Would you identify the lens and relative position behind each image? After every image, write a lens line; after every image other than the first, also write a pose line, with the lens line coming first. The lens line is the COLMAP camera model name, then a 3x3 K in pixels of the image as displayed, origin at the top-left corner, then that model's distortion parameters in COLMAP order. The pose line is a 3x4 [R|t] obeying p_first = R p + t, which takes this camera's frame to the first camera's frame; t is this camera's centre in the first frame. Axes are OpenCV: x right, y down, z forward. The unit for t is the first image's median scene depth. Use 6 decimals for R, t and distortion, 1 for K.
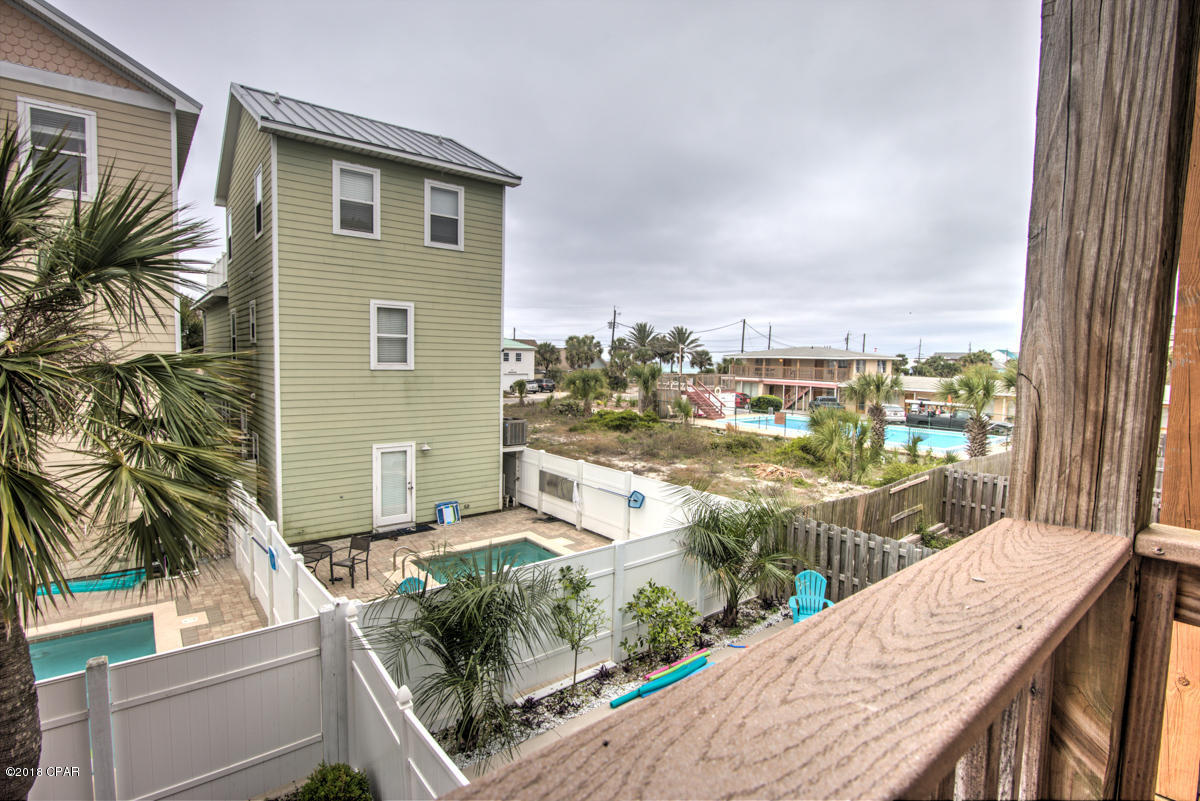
lens RADIAL K [[583.7, 0, 600.0], [0, 583.7, 400.5], [0, 0, 1]] dist [-0.021867, -0.000302]
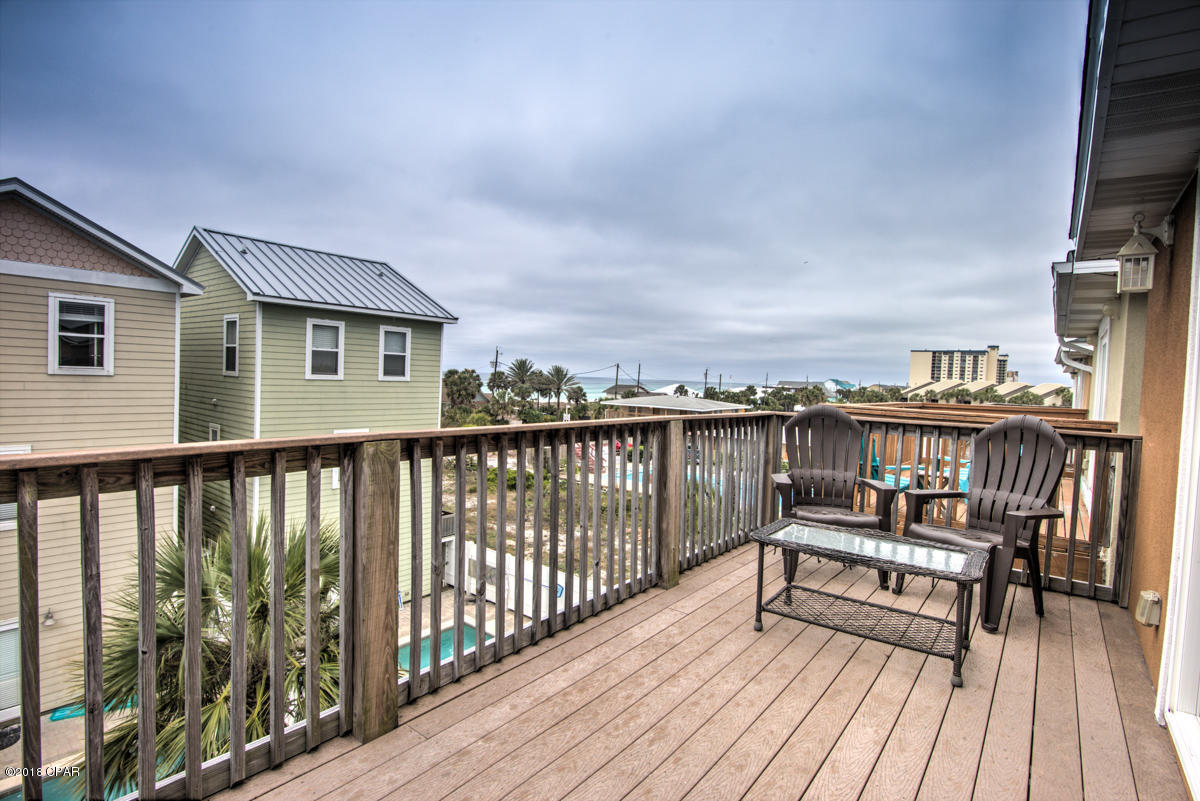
lens RADIAL K [[583.7, 0, 600.0], [0, 583.7, 400.5], [0, 0, 1]] dist [-0.021867, -0.000302]
pose [[0.975198, 0.010453, 0.221089, -0.049277], [-0.005279, 0.999698, -0.023983, -0.080471], [-0.221273, 0.022221, 0.974959, -0.108606]]
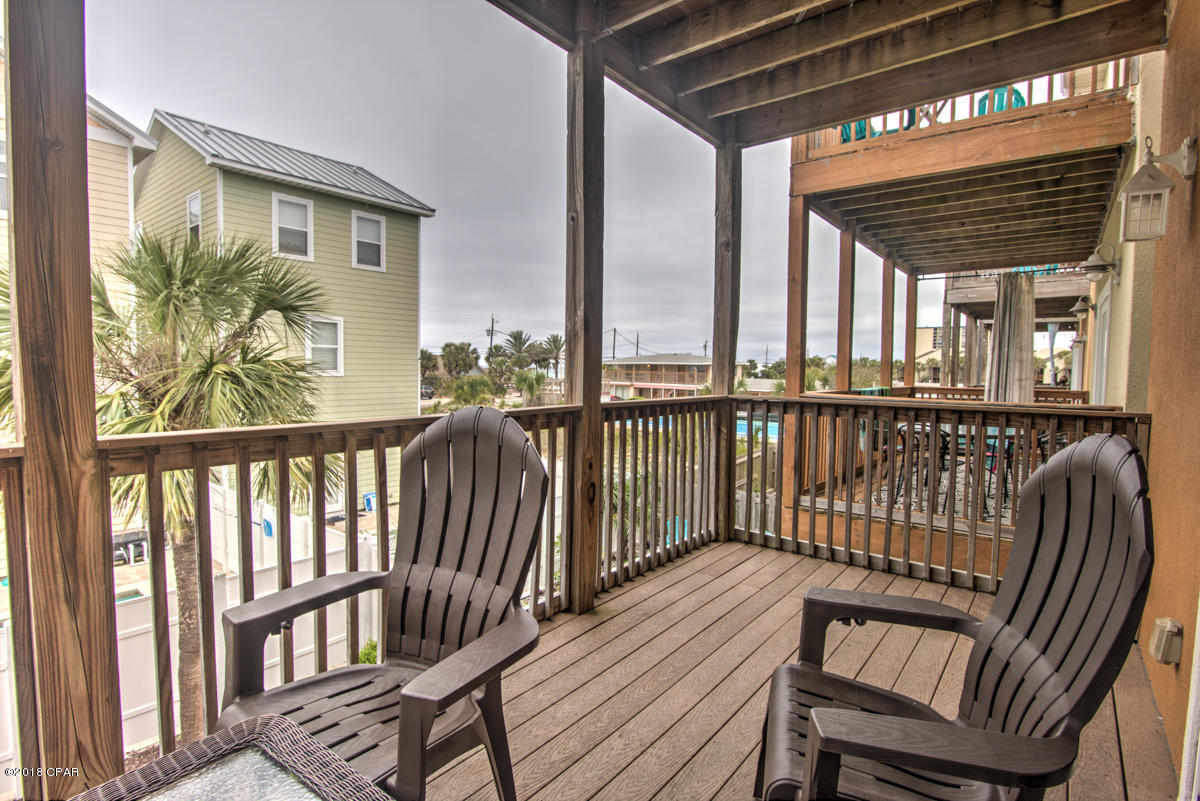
lens RADIAL K [[583.7, 0, 600.0], [0, 583.7, 400.5], [0, 0, 1]] dist [-0.021867, -0.000302]
pose [[0.975796, -0.018470, 0.217901, -0.032304], [0.020778, 0.999750, -0.008303, 0.006112], [-0.217693, 0.012630, 0.975936, -0.088542]]
